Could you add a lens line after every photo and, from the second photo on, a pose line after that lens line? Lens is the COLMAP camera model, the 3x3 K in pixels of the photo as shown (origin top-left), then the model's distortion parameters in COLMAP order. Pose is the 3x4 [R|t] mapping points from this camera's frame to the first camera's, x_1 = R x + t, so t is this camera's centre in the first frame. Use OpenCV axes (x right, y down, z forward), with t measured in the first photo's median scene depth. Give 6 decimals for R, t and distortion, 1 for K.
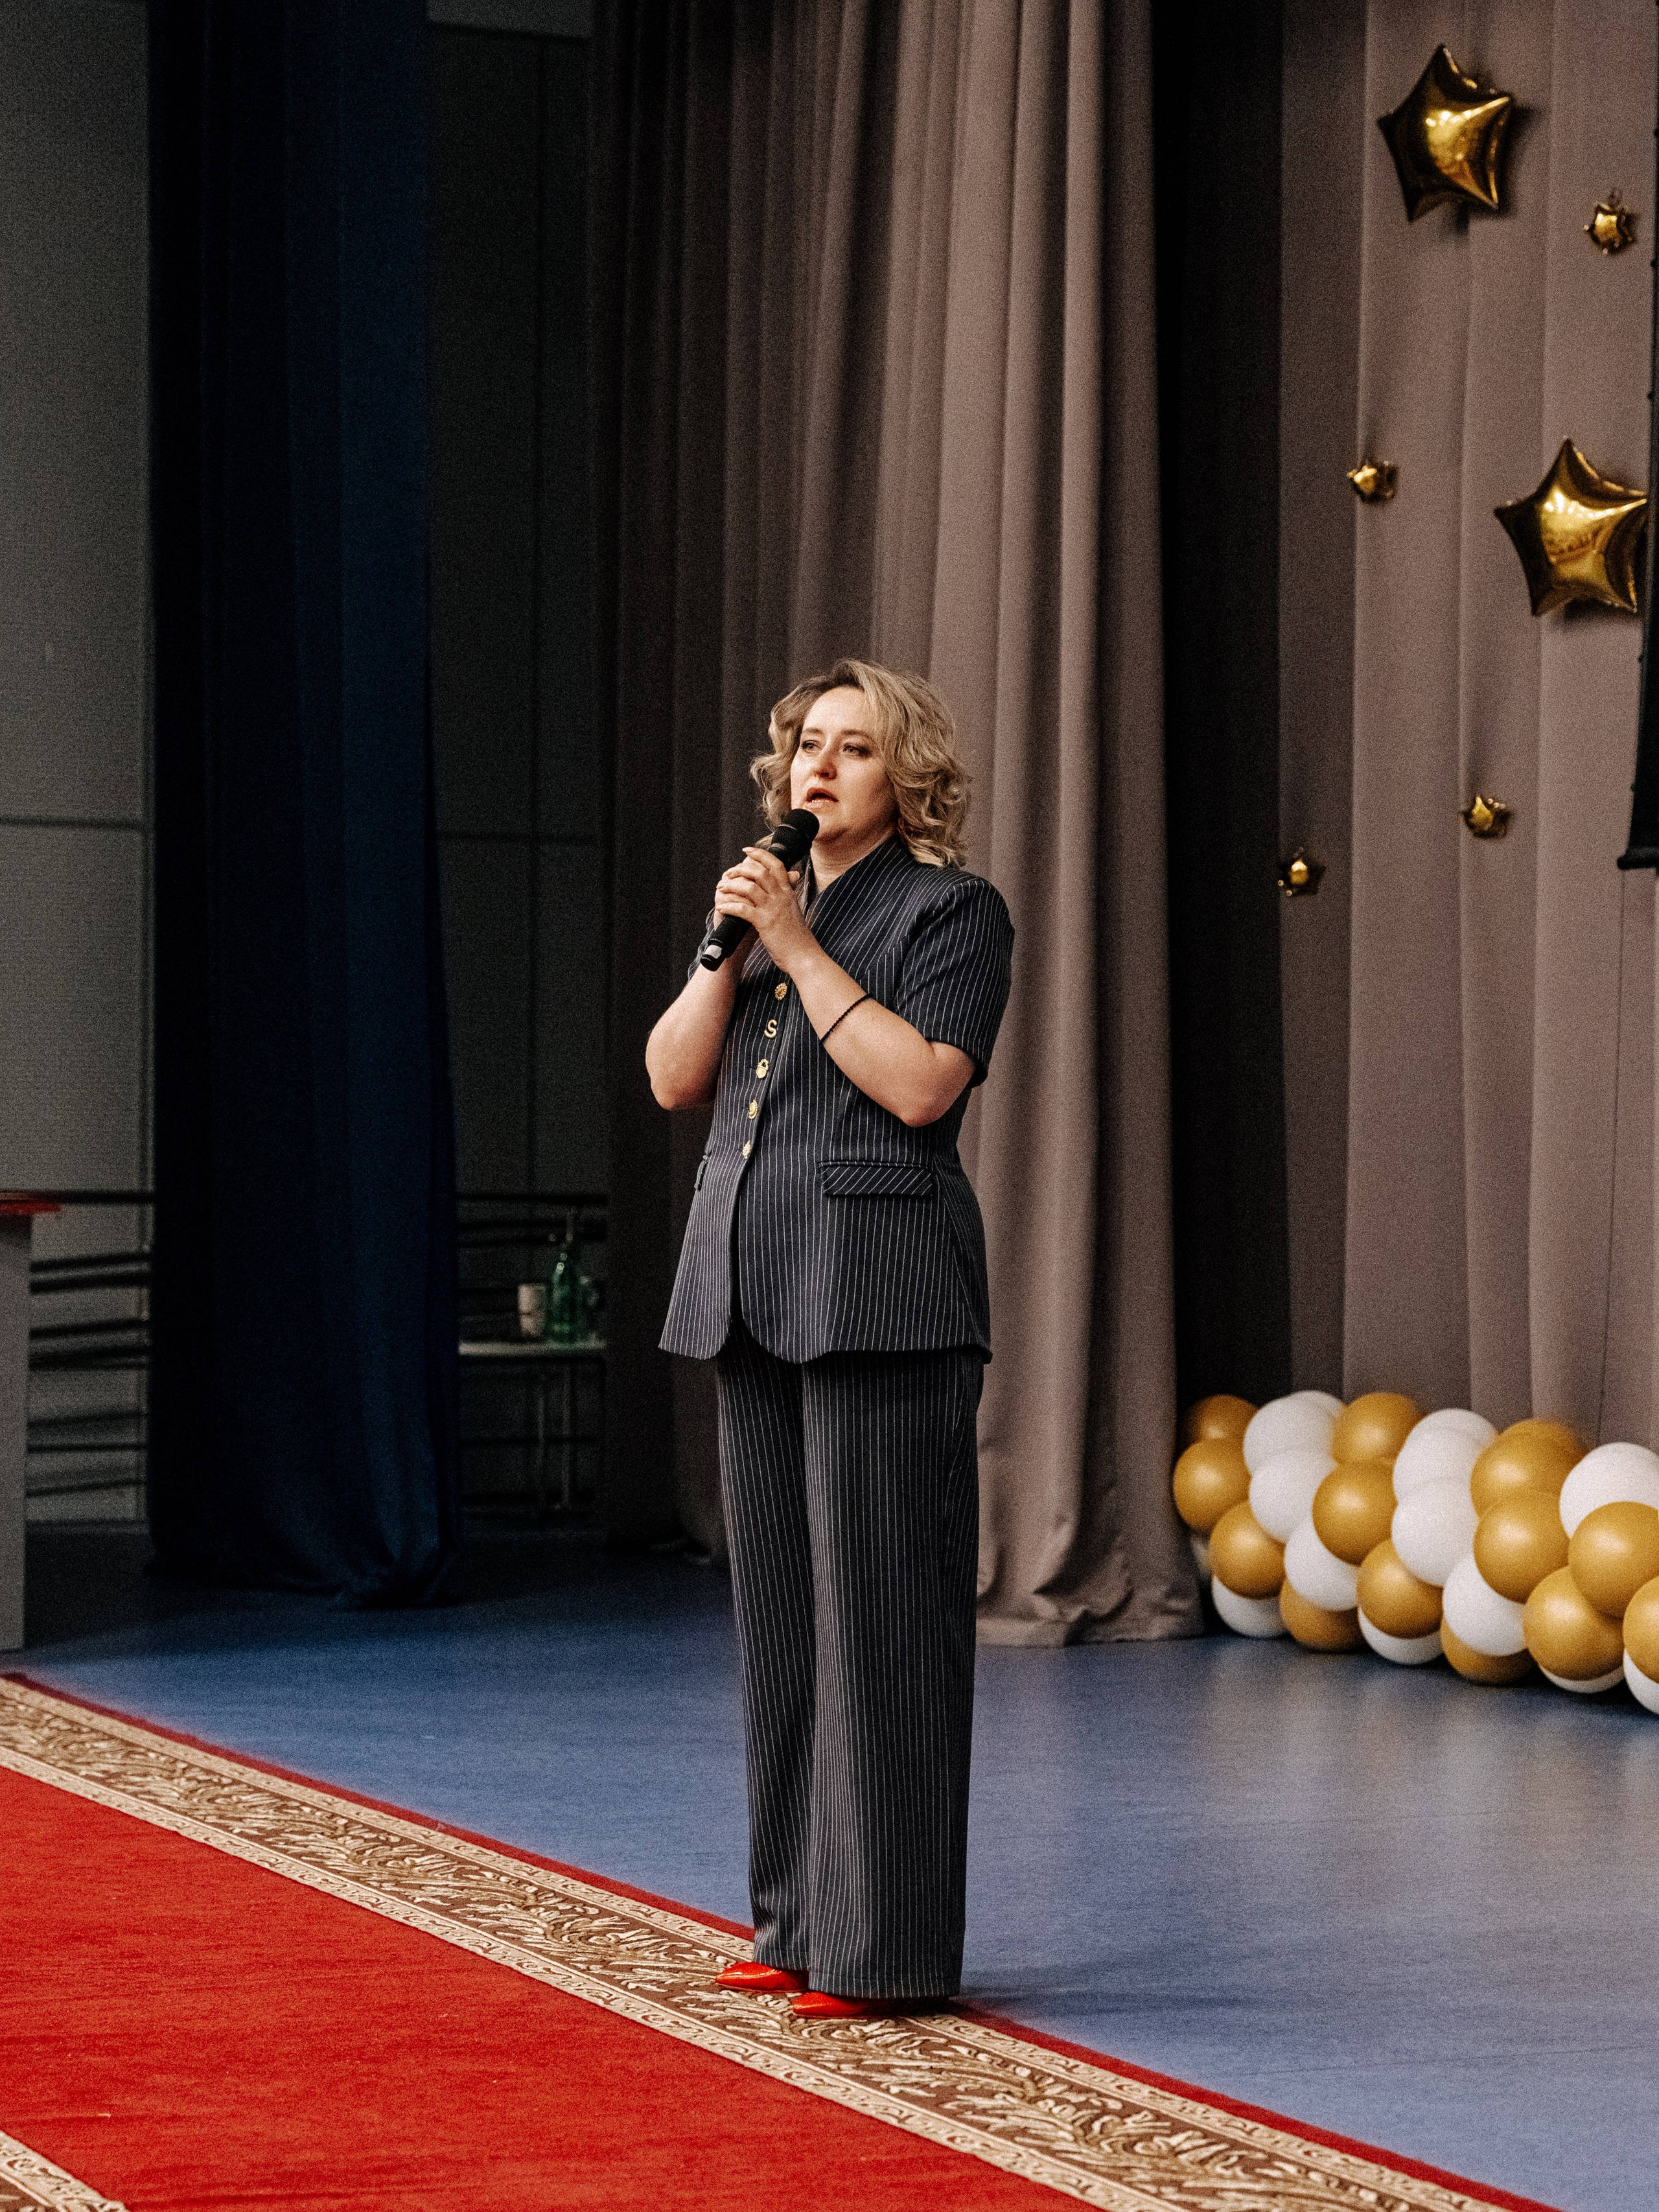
lens RADIAL K [[4700.1, 0, 829.5], [0, 4700.1, 1106.0], [0, 0, 1]] dist [0.044262, -0.276385]
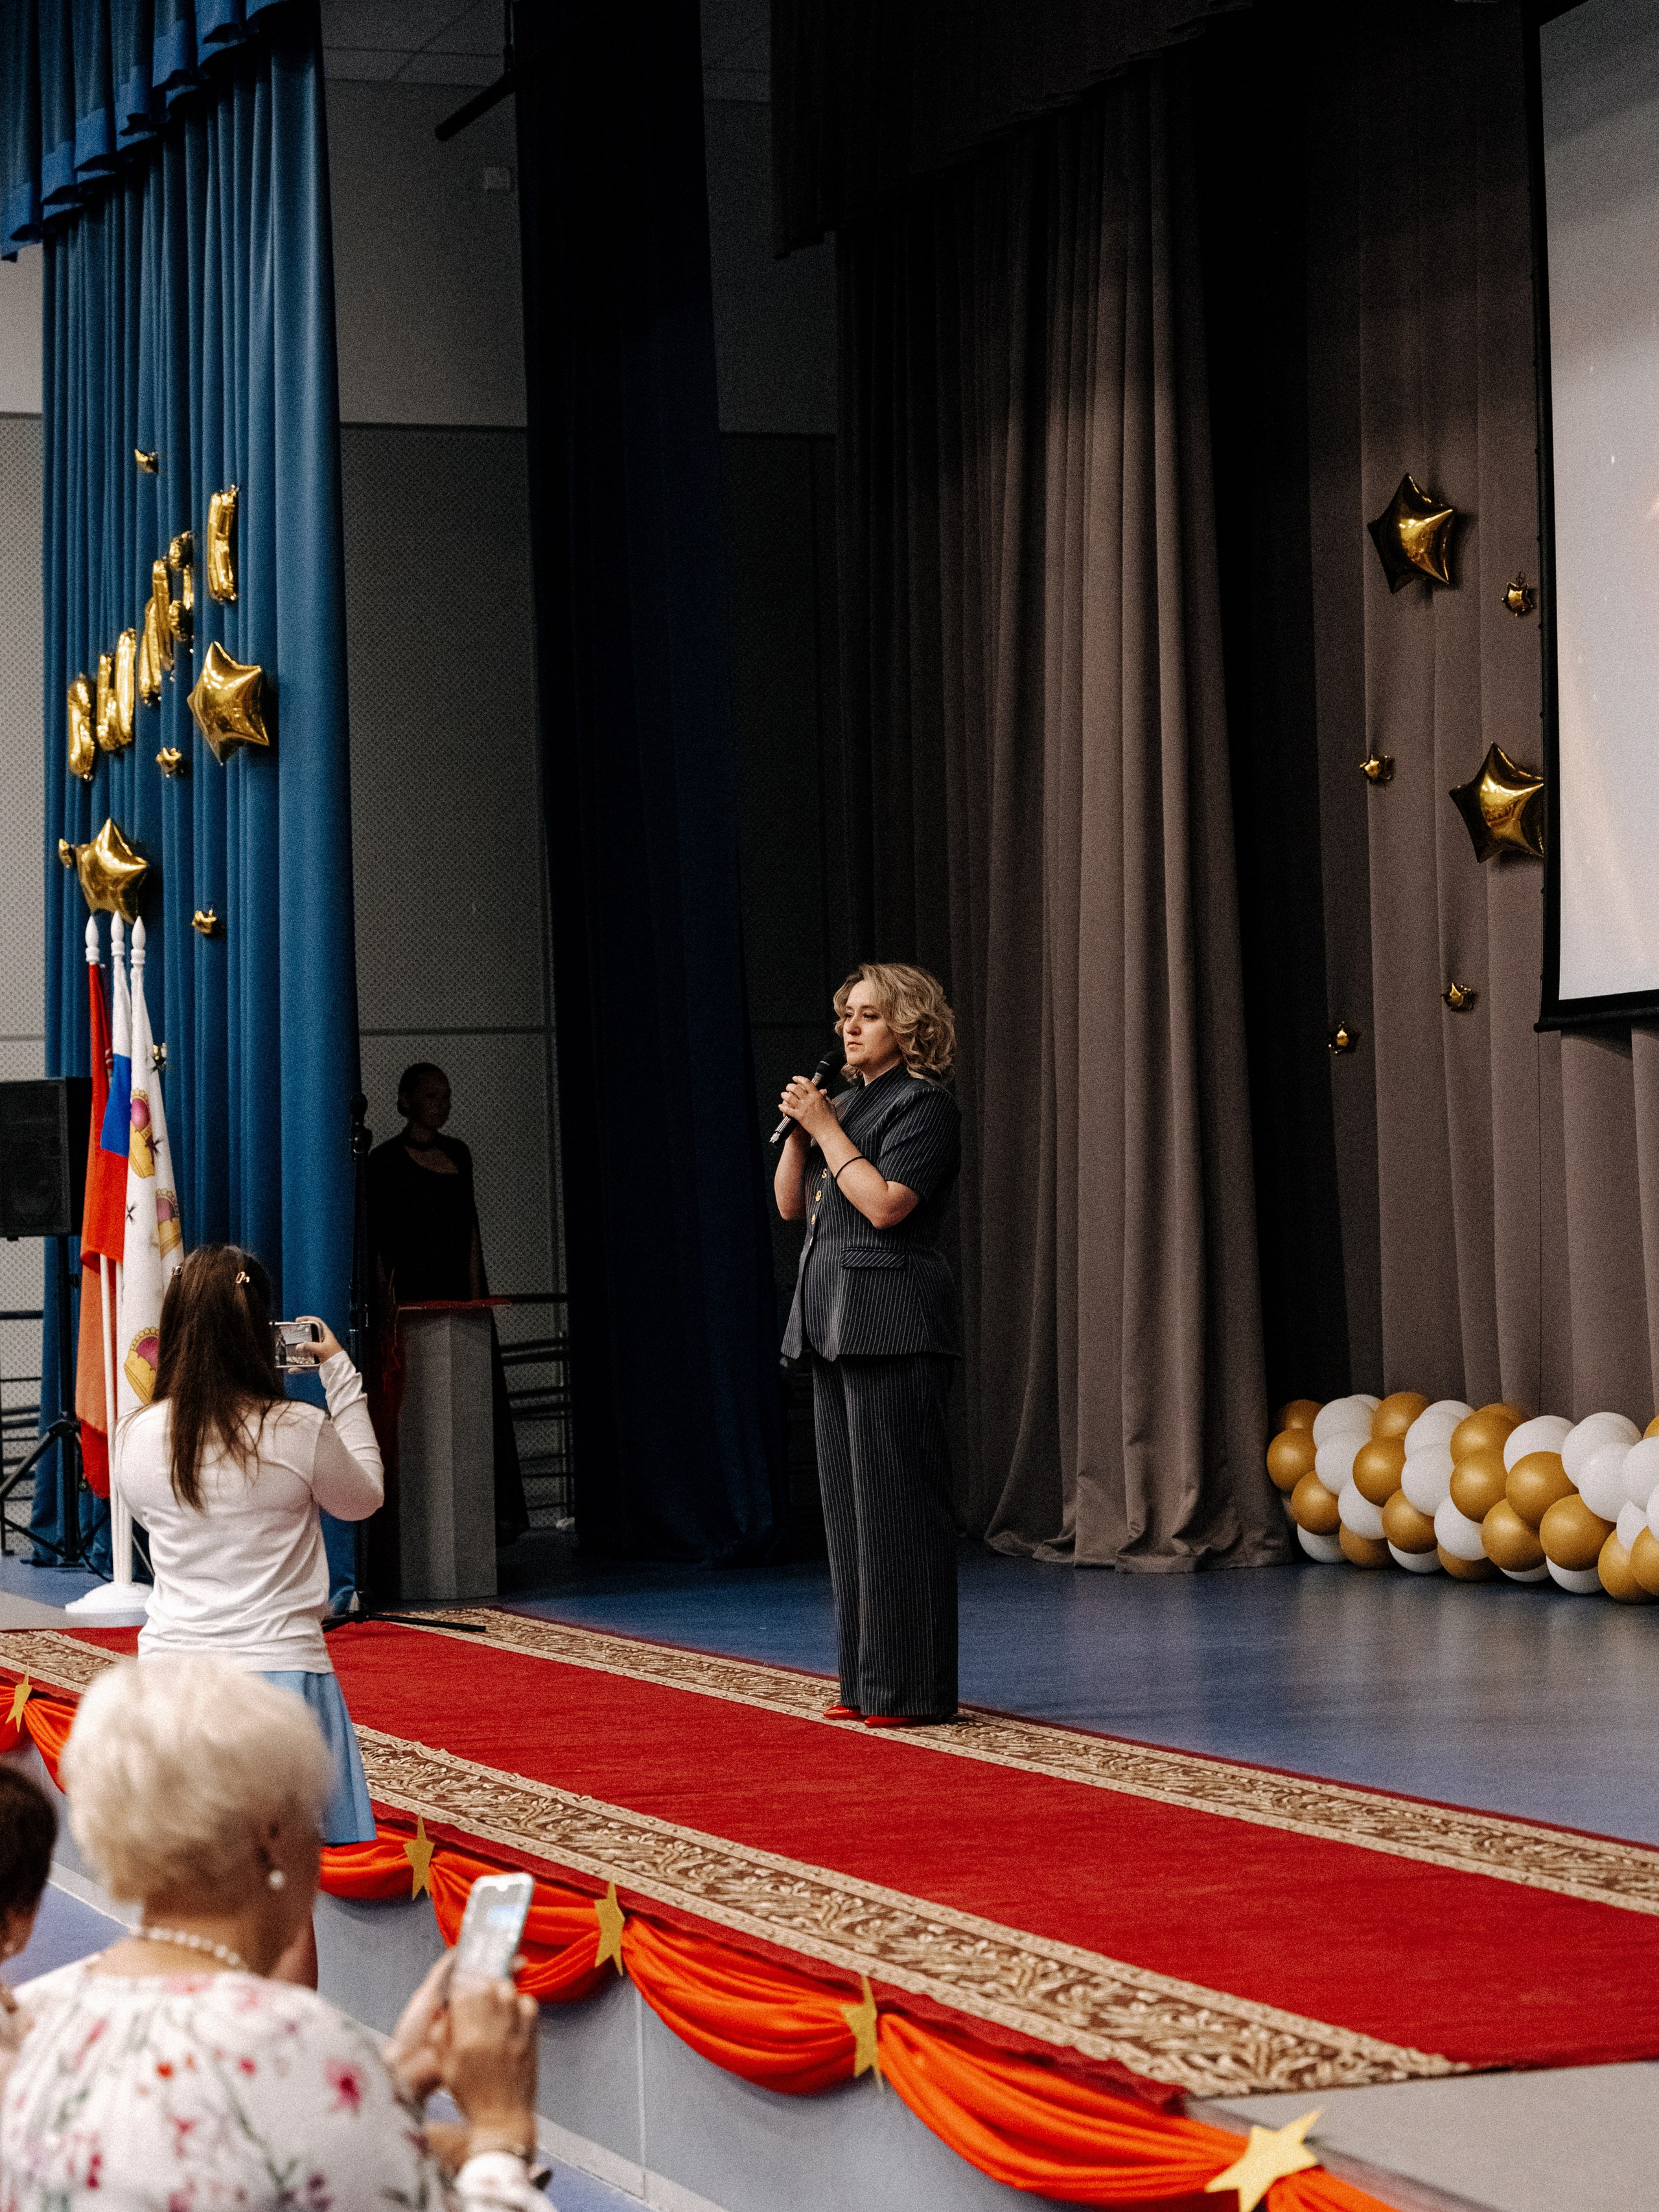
lens RADIAL K [[4700.1, 0, 829.5], [0, 4700.1, 1106.0], [0, 0, 1]] dist [0.044262, -0.276385]
pose [[0.995921, -0.043670, -0.078960, 0.059152], [0.041834, 0.998818, -0.024759, 0.000610], [0.079948, 0.021355, 0.996570, -0.485454]]
